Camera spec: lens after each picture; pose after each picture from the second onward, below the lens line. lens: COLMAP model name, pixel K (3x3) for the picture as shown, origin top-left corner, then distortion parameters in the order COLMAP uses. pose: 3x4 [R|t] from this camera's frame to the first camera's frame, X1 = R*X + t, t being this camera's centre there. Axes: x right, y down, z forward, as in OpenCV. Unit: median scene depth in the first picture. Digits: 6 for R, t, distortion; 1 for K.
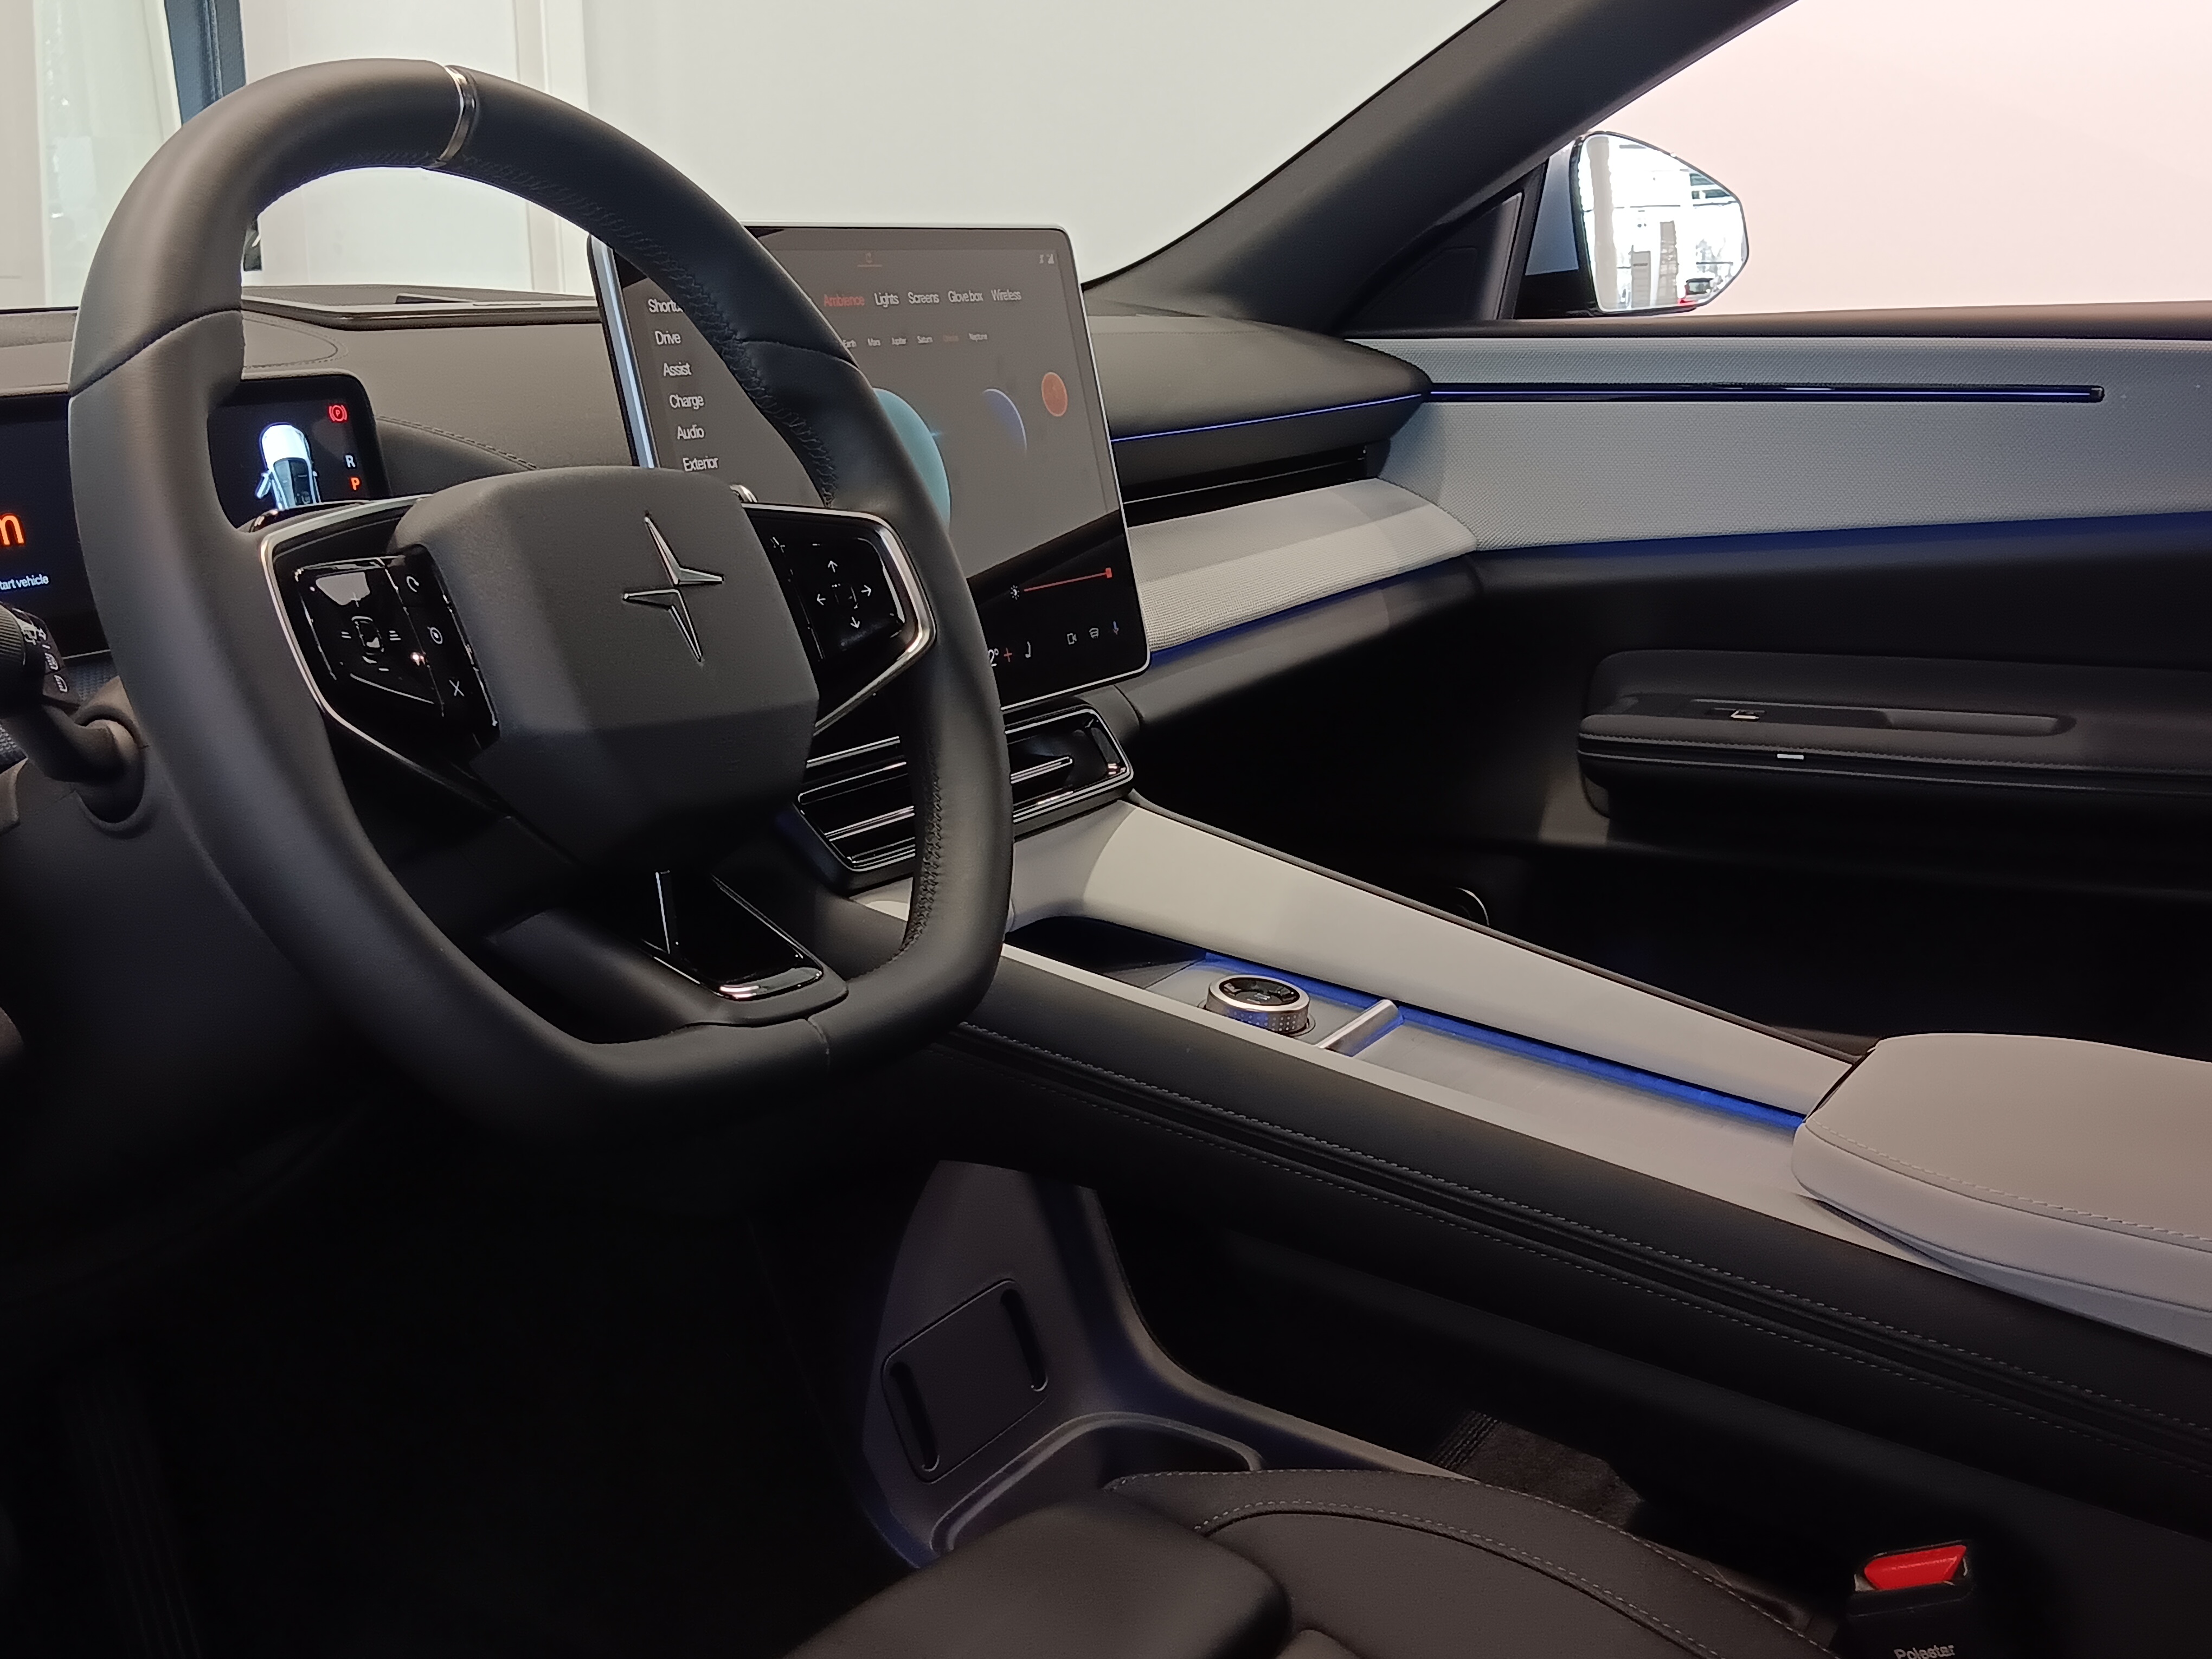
lens RADIAL K [[3066.7, 0, 1106.0], [0, 3066.7, 829.5], [0, 0, 1]] dist [0.080614, -0.078324]
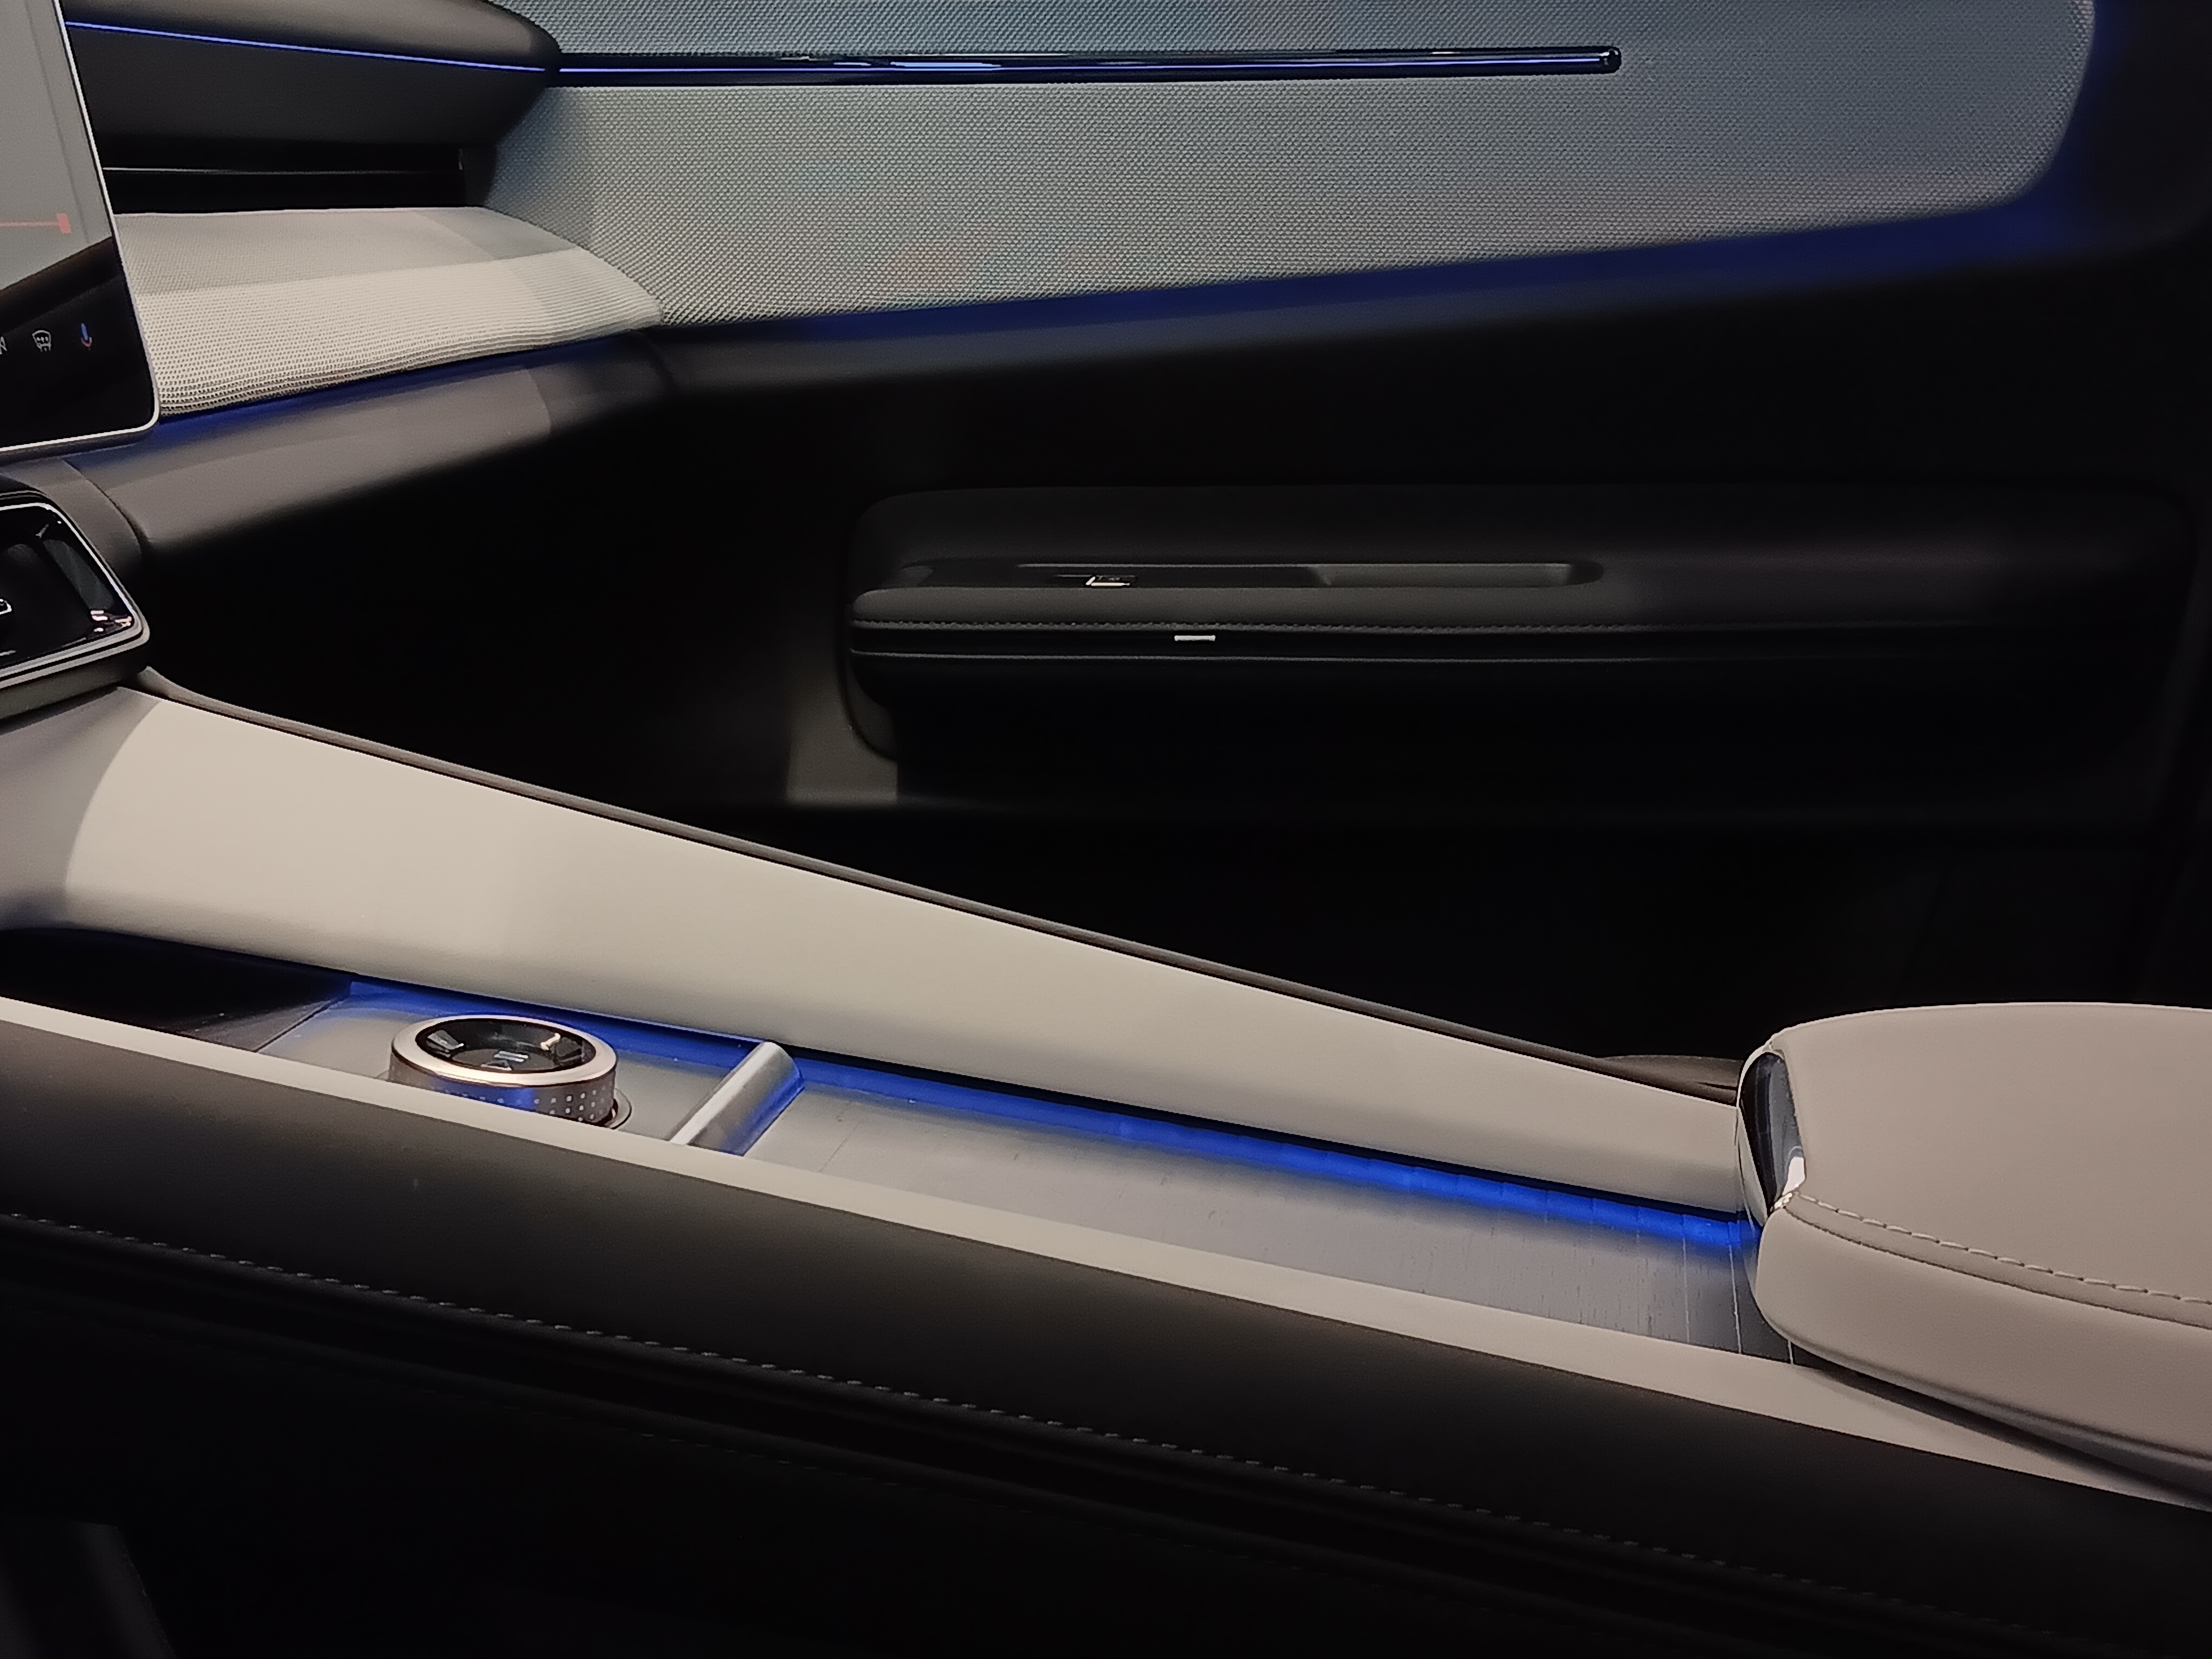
lens RADIAL K [[3066.7, 0, 1106.0], [0, 3066.7, 829.5], [0, 0, 1]] dist [0.080614, -0.078324]
pose [[0.926893, -0.052599, 0.371621, -0.032512], [0.067826, 0.997304, -0.028013, 0.035357], [-0.369146, 0.051171, 0.927962, 0.480020]]
